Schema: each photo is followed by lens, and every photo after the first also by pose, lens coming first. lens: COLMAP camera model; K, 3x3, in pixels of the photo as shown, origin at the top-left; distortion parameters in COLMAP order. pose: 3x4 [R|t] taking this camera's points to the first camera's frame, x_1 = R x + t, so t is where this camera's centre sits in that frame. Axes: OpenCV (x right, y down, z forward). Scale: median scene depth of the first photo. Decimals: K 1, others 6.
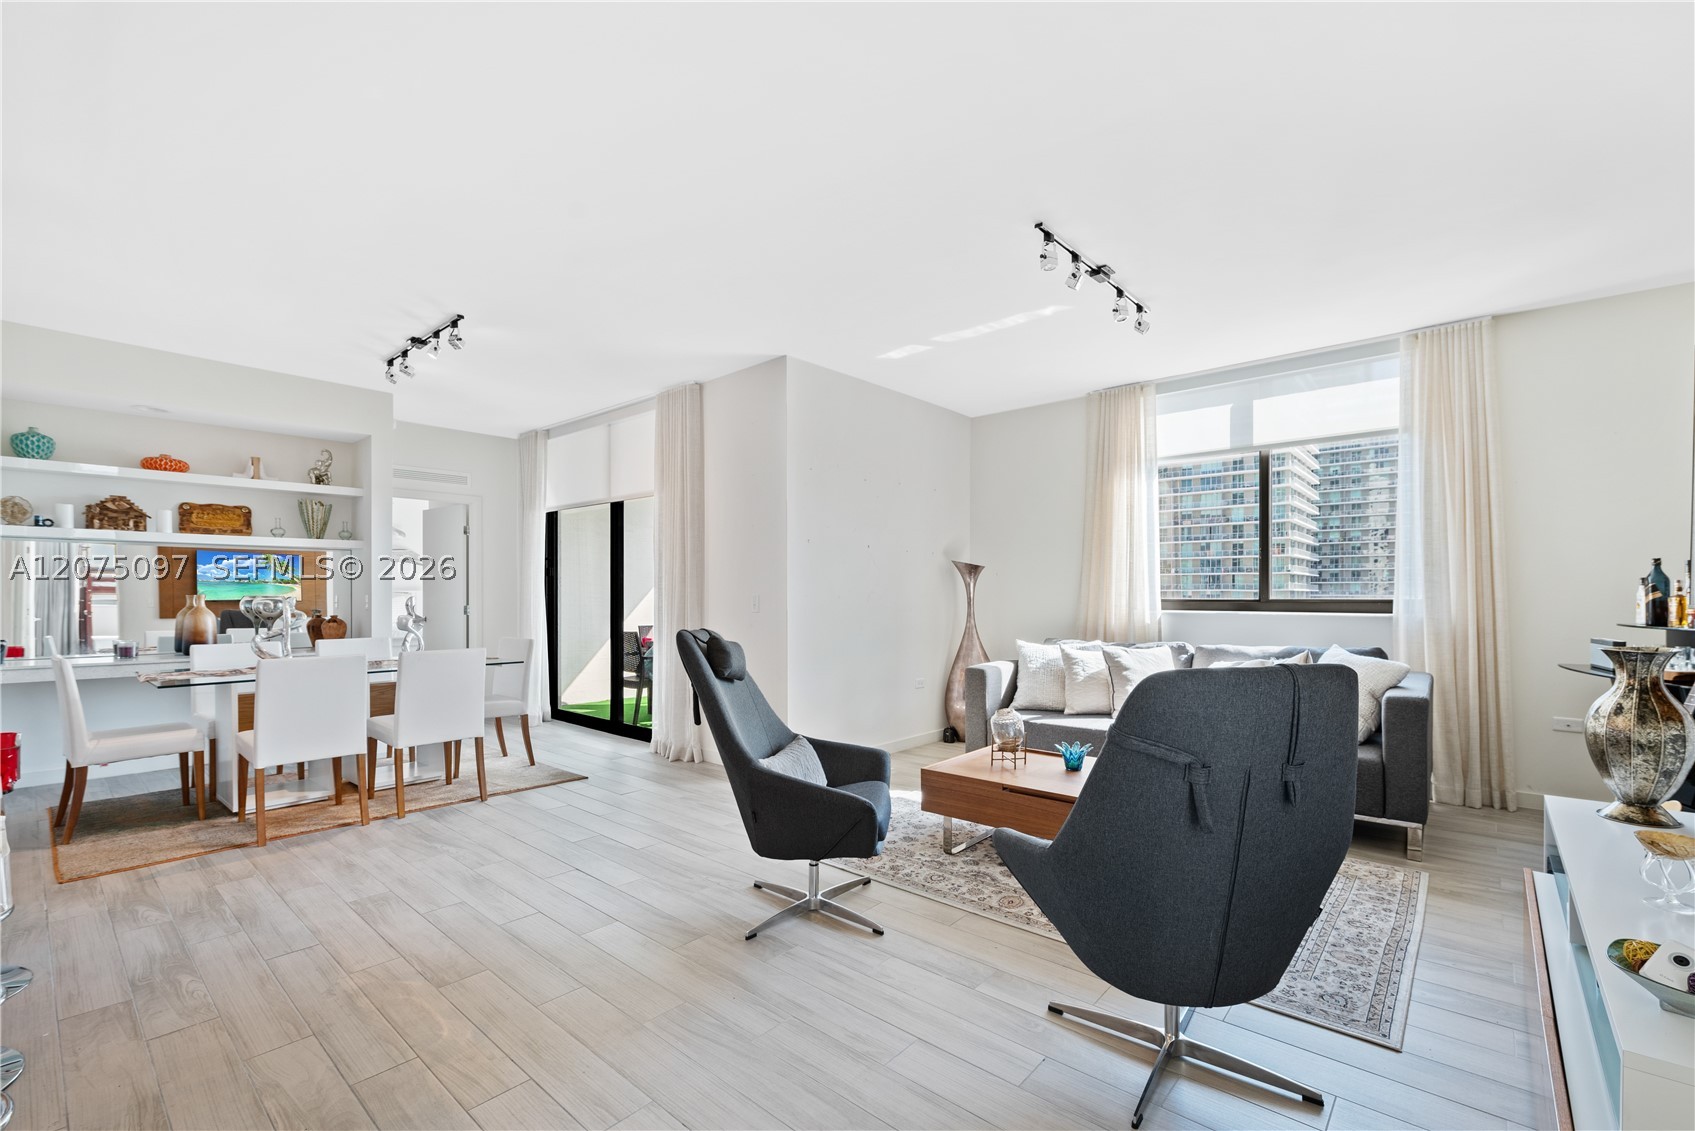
lens RADIAL K [[729.0, 0, 877.0], [0, 729.0, 598.0], [0, 0, 1]] dist [-0.000494, -0.000084]
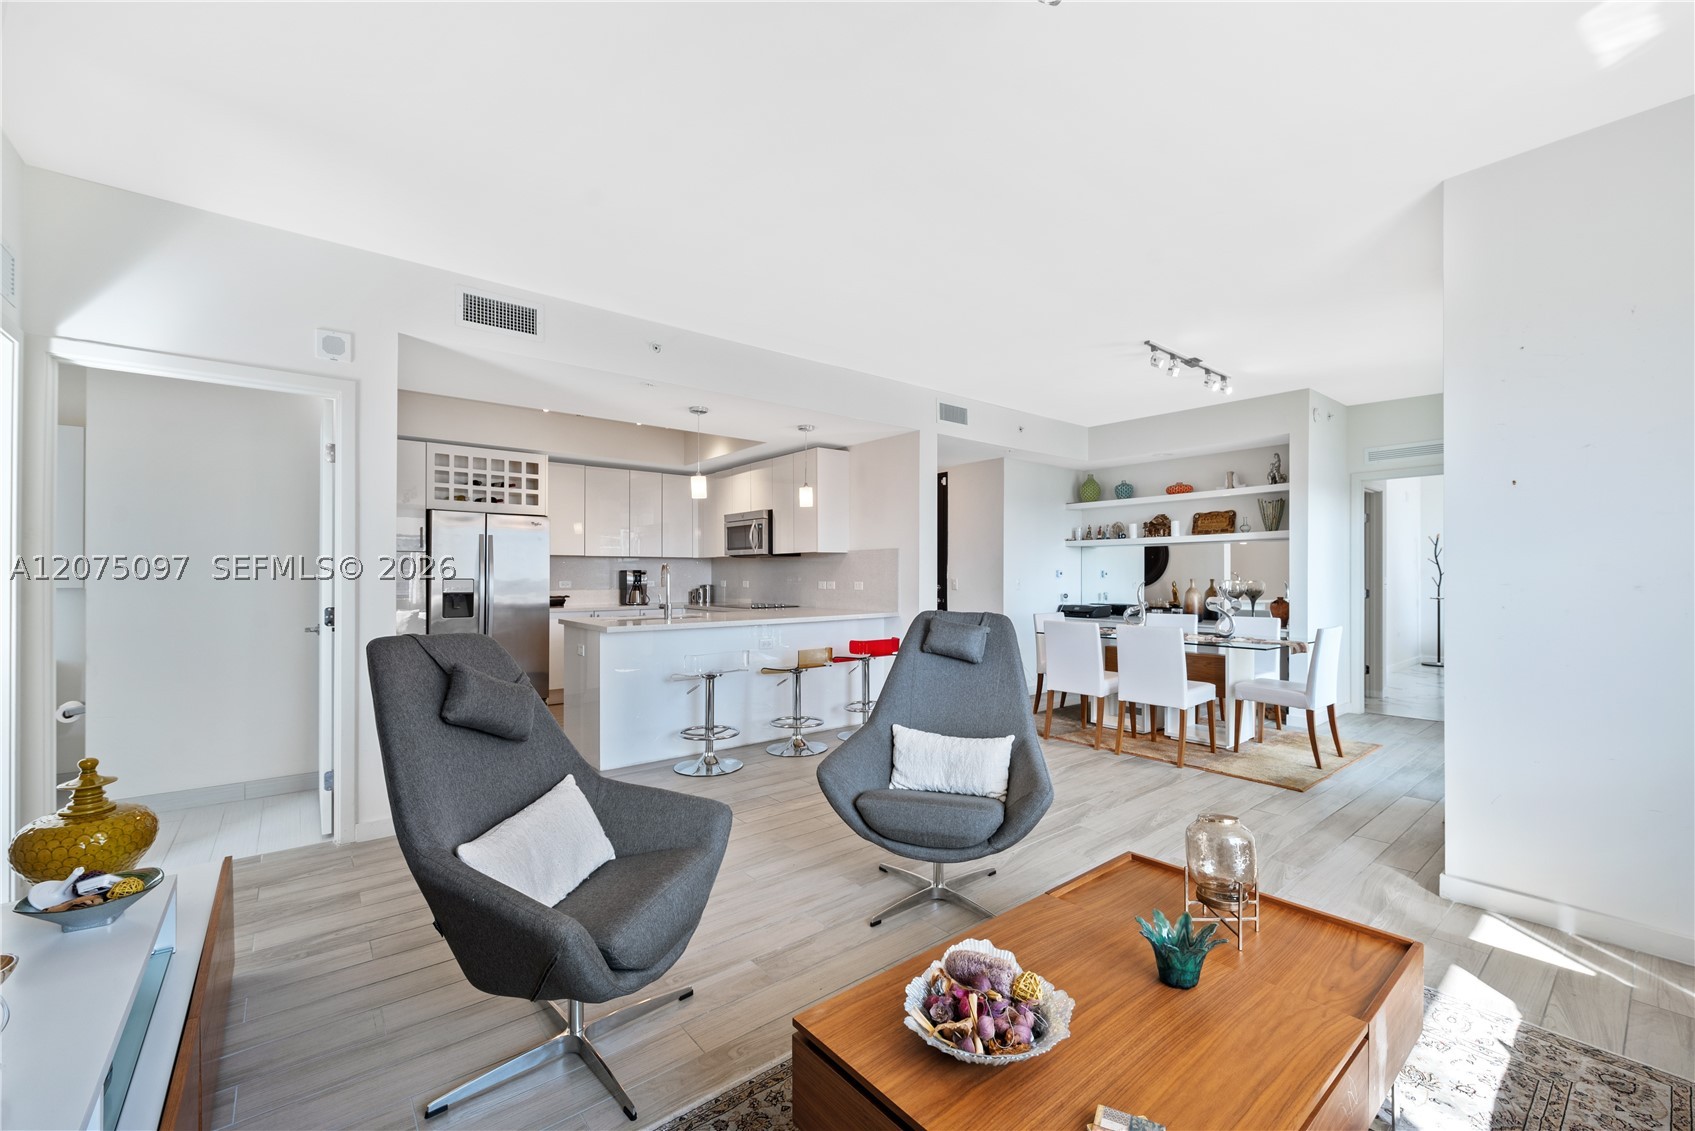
lens RADIAL K [[694.1, 0, 887.0], [0, 694.1, 568.3], [0, 0, 1]] dist [-0.038544, -0.000057]
pose [[-0.145430, -0.007054, -0.989343, 0.567778], [-0.008815, 0.999944, -0.005834, -0.014765], [0.989329, 0.007873, -0.145484, 0.707598]]
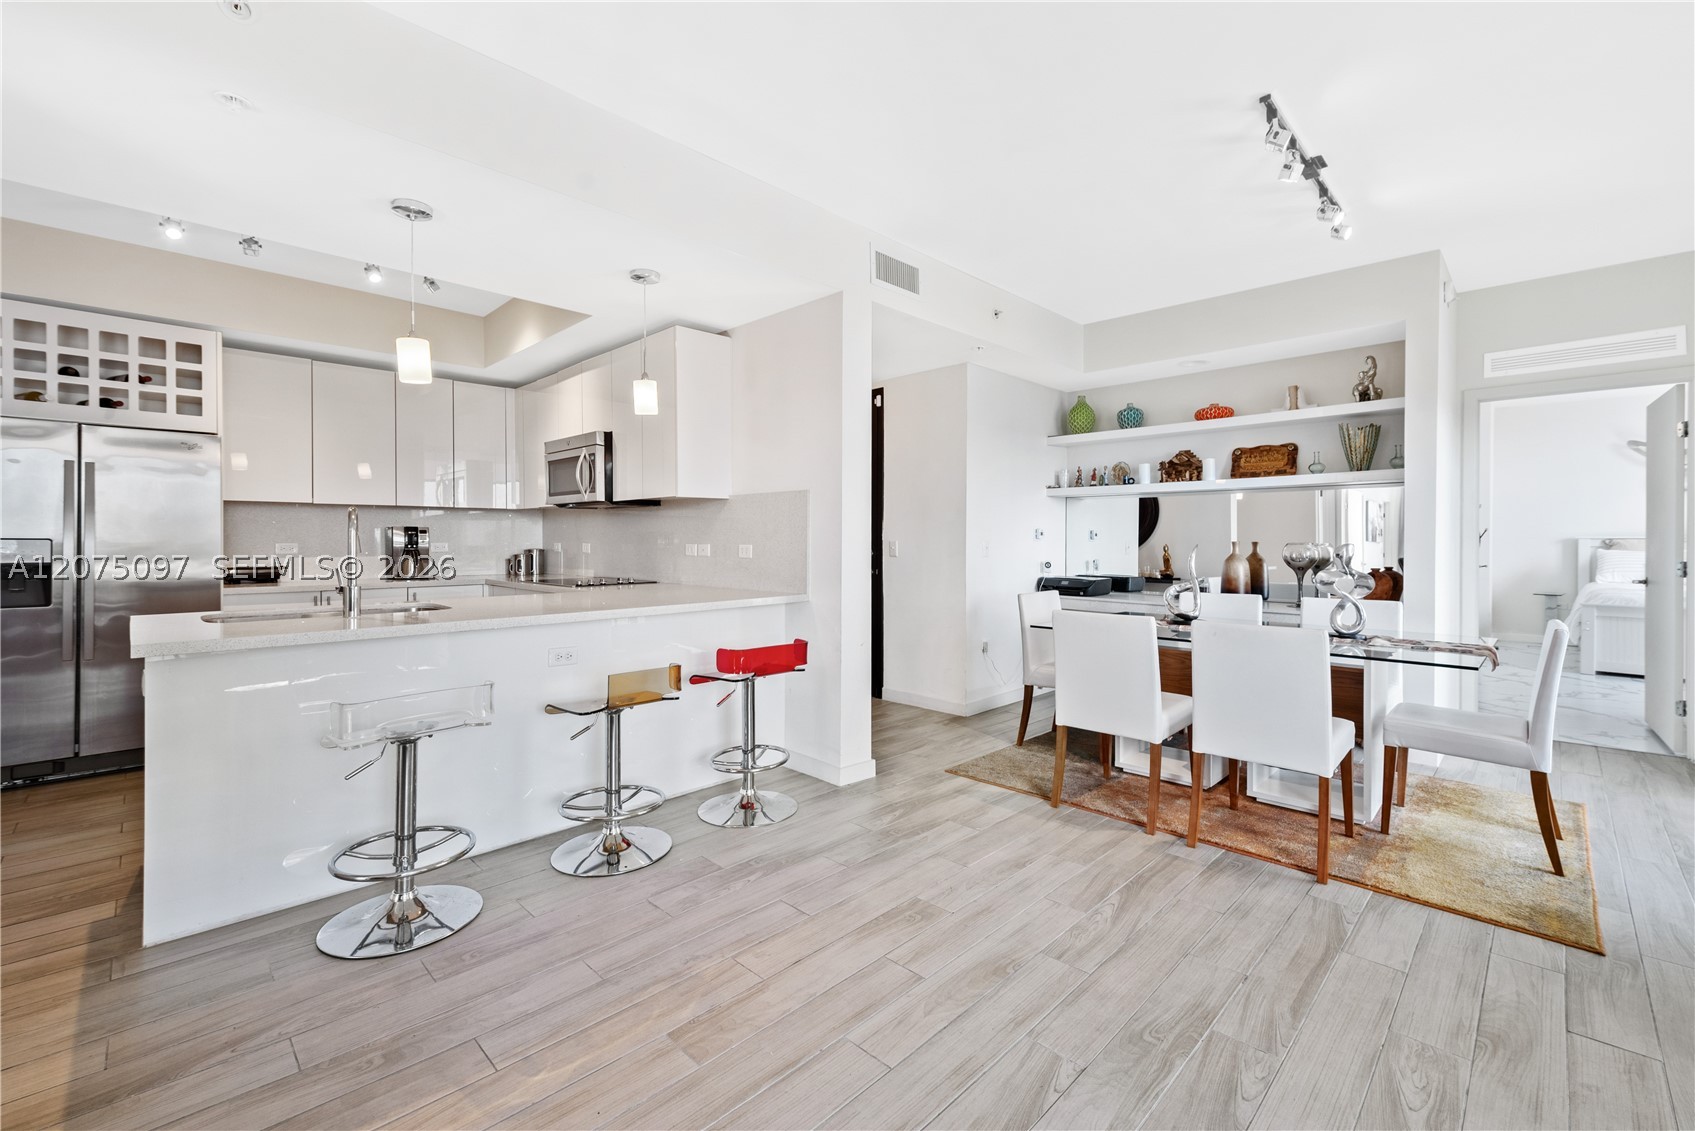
lens RADIAL K [[718.8, 0, 858.1], [0, 718.8, 555.5], [0, 0, 1]] dist [-0.002001, -0.001070]
pose [[-0.078026, 0.021514, -0.996719, 0.076160], [-0.009051, 0.999711, 0.022287, -0.002191], [0.996910, 0.010761, -0.077809, 0.658748]]
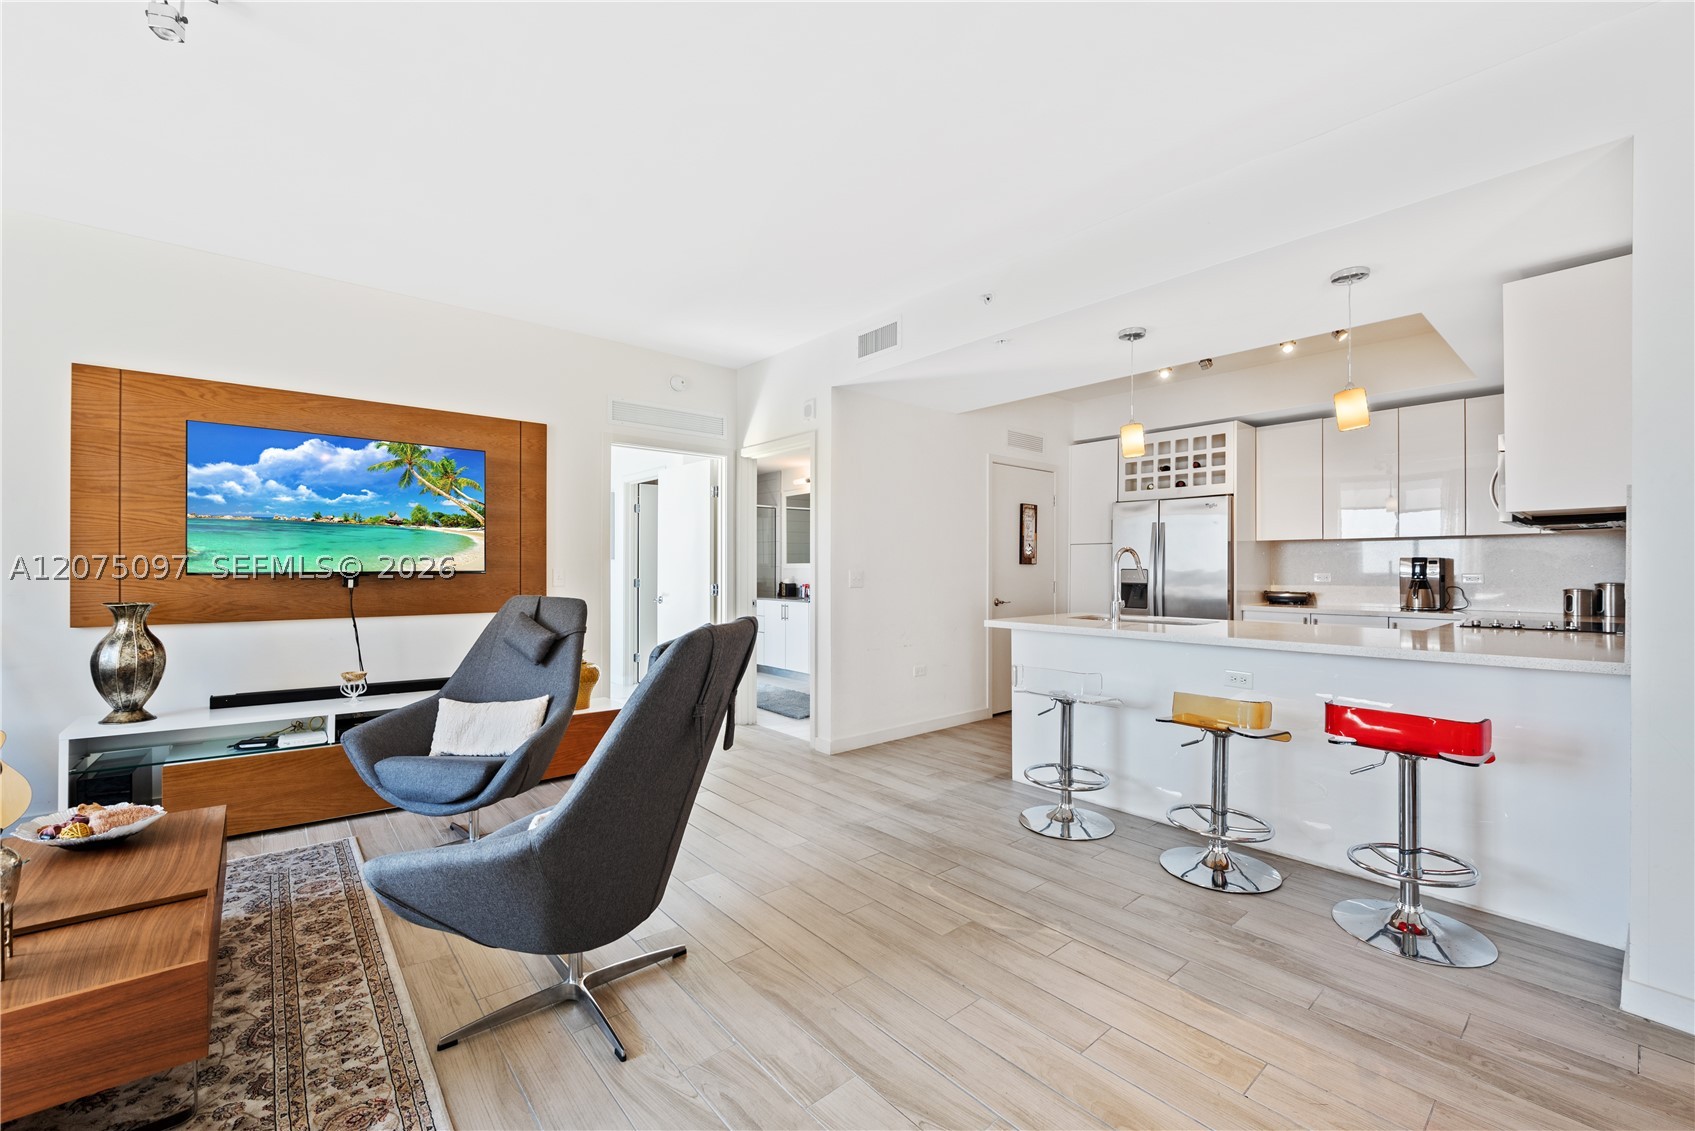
lens RADIAL K [[696.5, 0, 847.8], [0, 696.5, 545.9], [0, 0, 1]] dist [-0.011946, 0.000019]
pose [[-0.984579, 0.003598, 0.174902, -0.315190], [-0.000390, 0.999741, -0.022758, -0.008950], [-0.174938, -0.022475, -0.984323, 1.098178]]
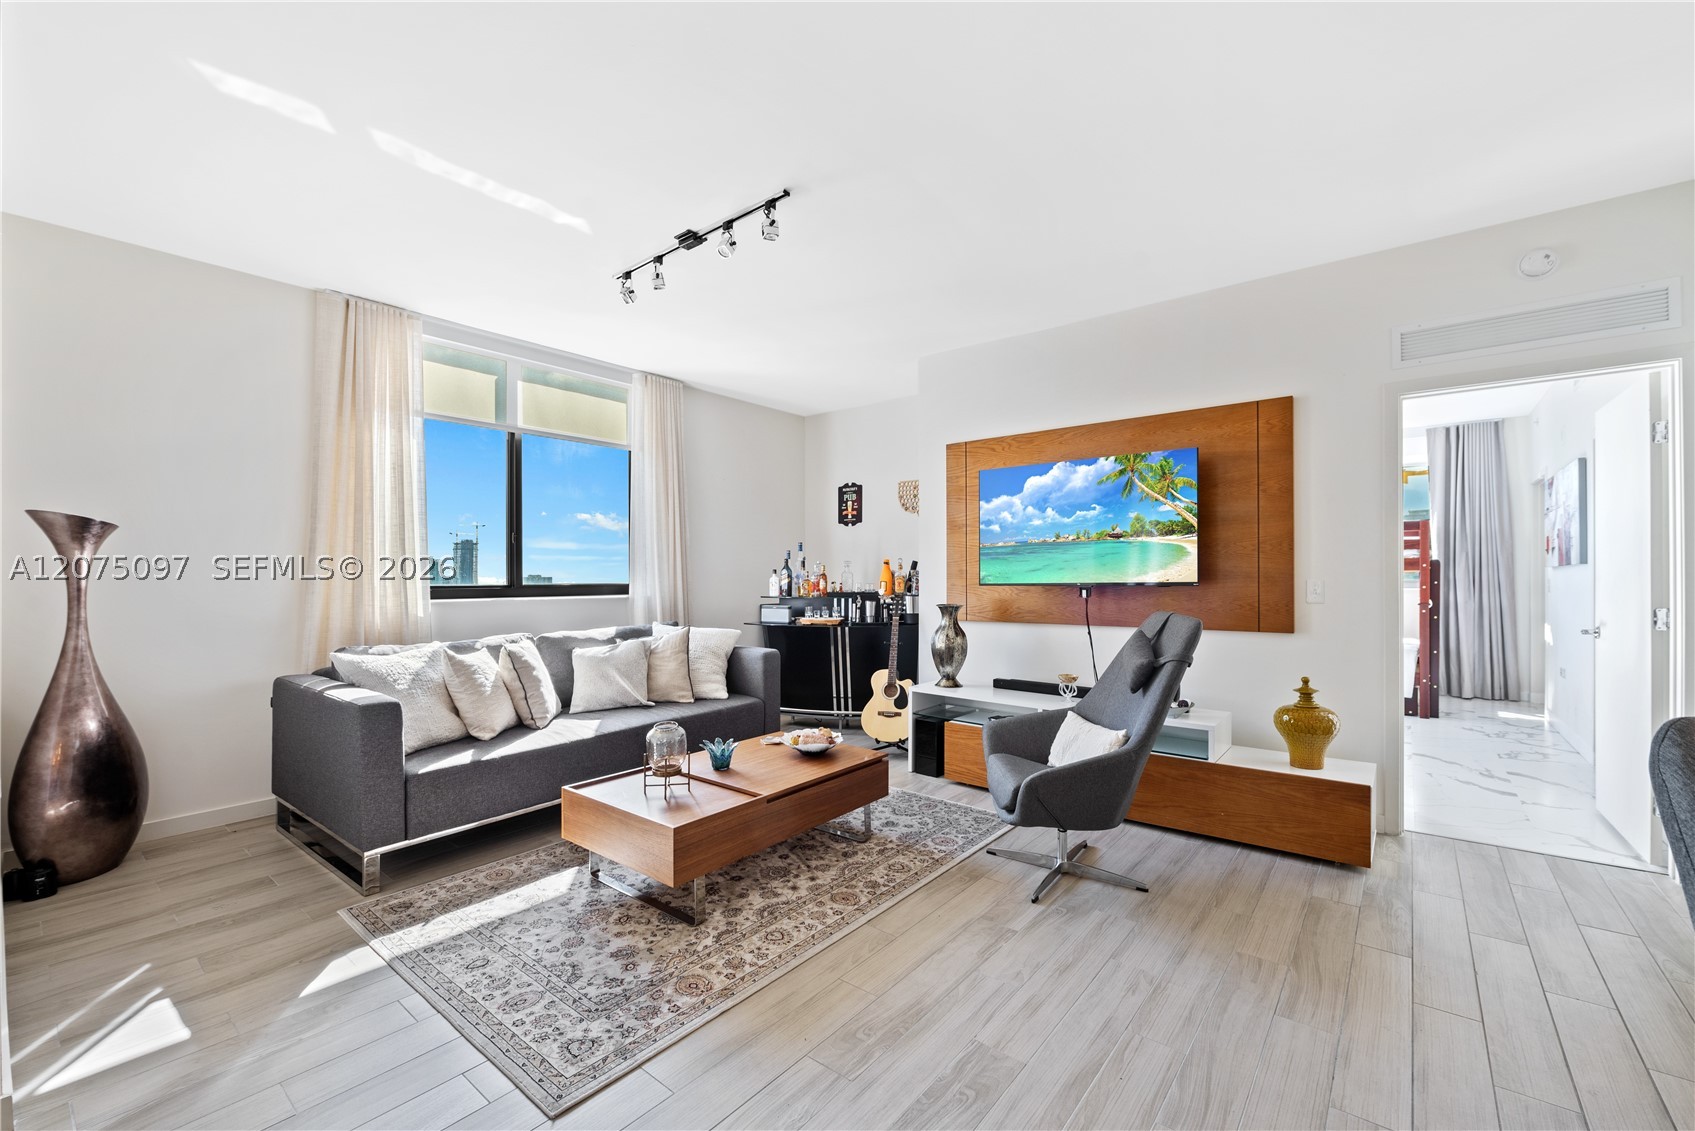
lens RADIAL K [[698.5, 0, 860.7], [0, 698.5, 596.8], [0, 0, 1]] dist [-0.000650, -0.000113]
pose [[-0.035450, -0.029240, 0.998944, -0.490819], [0.005289, 0.999552, 0.029446, -0.007976], [-0.999357, 0.006327, -0.035279, 0.678262]]
